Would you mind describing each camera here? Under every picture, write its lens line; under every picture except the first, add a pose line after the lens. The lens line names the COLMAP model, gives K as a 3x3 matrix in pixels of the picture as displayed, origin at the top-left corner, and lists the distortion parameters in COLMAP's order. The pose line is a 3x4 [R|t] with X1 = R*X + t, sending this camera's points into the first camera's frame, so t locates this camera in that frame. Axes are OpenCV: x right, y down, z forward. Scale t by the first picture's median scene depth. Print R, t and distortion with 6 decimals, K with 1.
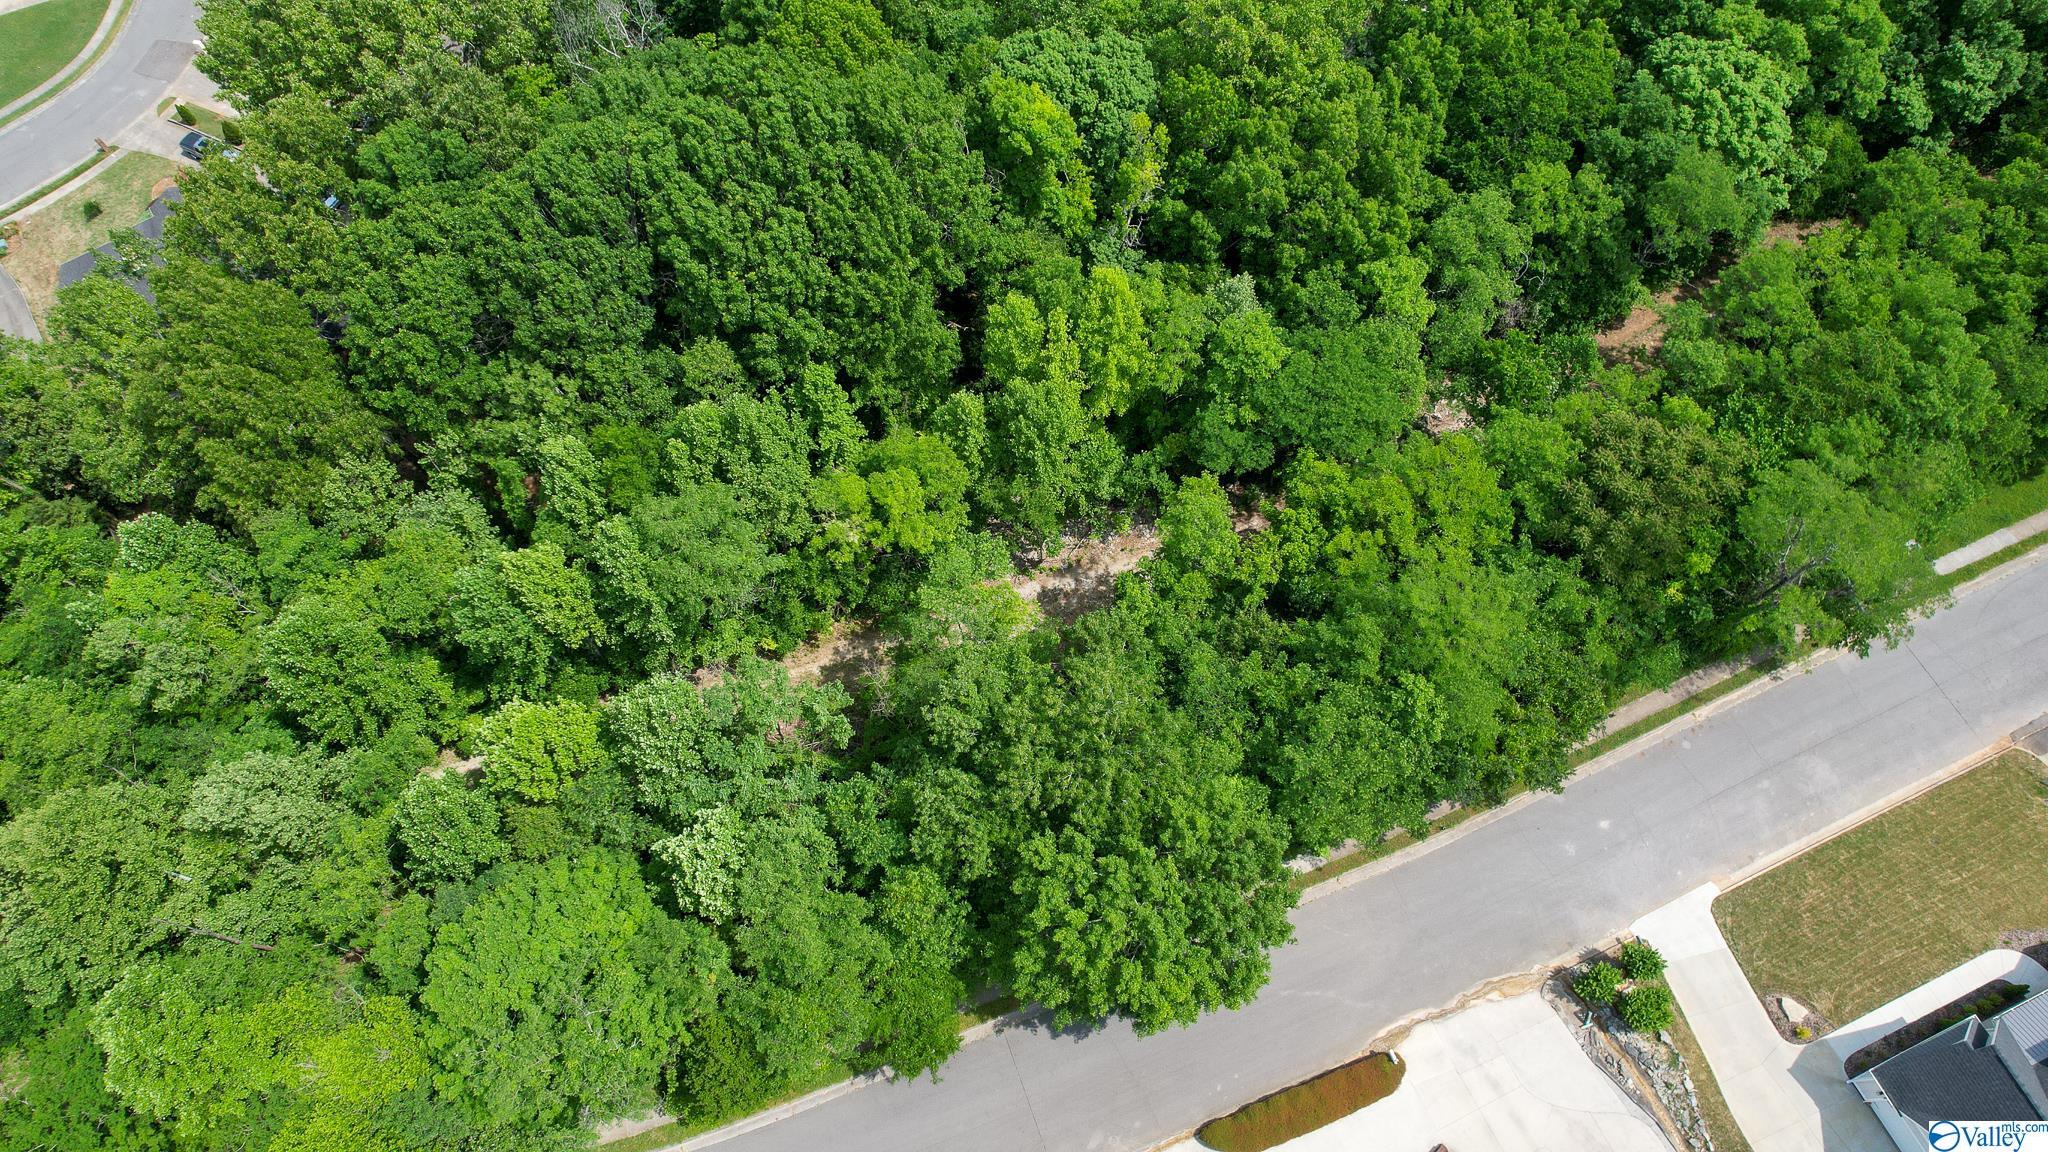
lens RADIAL K [[1307.8, 0, 1029.9], [0, 1307.8, 573.0], [0, 0, 1]] dist [-0.084993, 0.080963]
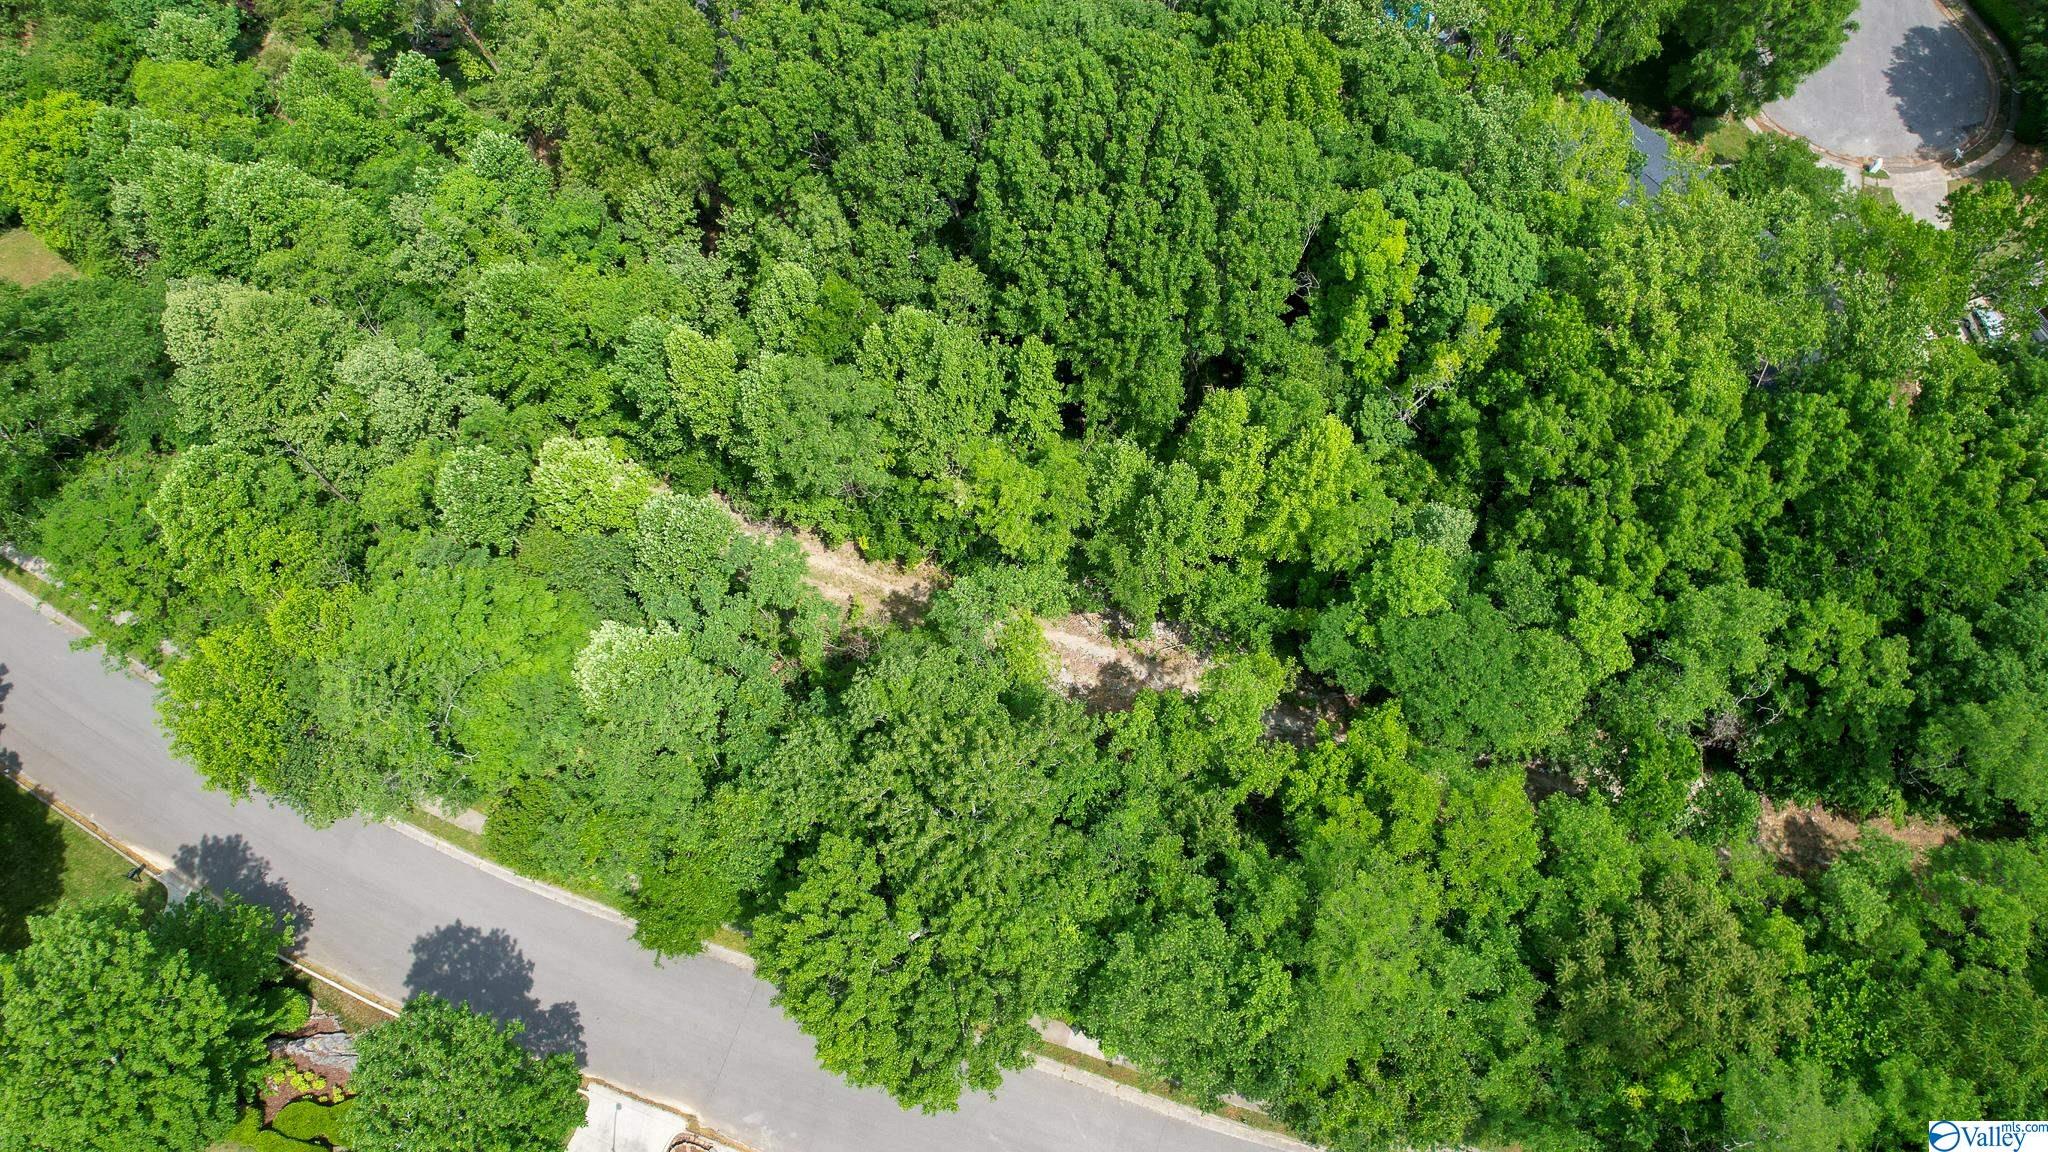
lens RADIAL K [[1307.8, 0, 1029.9], [0, 1307.8, 573.0], [0, 0, 1]] dist [-0.084993, 0.080963]
pose [[0.771726, 0.580827, -0.258997, 0.193796], [-0.579517, 0.810004, 0.089746, -0.101068], [0.261916, 0.080834, 0.961700, 0.045884]]
